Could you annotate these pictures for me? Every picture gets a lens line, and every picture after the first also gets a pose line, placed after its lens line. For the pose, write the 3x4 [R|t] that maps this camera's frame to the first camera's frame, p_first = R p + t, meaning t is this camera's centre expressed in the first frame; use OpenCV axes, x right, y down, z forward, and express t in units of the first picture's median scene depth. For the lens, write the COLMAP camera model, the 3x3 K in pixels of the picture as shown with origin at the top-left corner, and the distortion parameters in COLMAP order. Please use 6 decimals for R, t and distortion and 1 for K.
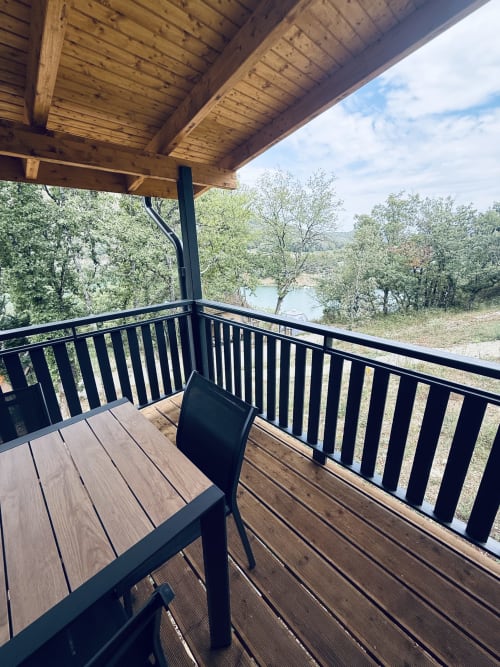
lens RADIAL K [[265.5, 0, 253.1], [0, 265.5, 335.3], [0, 0, 1]] dist [0.000909, 0.000229]
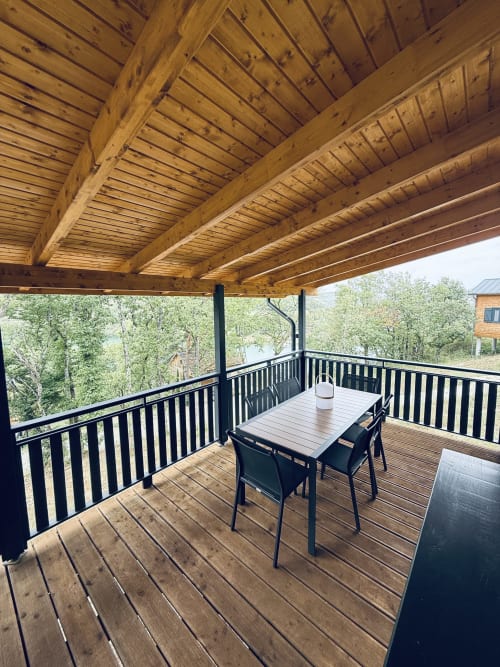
lens RADIAL K [[265.5, 0, 252.6], [0, 265.5, 333.5], [0, 0, 1]] dist [0.000909, 0.000229]
pose [[0.997211, -0.002198, 0.074600, -0.091128], [0.018289, 0.976285, -0.215713, 0.019385], [-0.072357, 0.216476, 0.973603, -0.114347]]
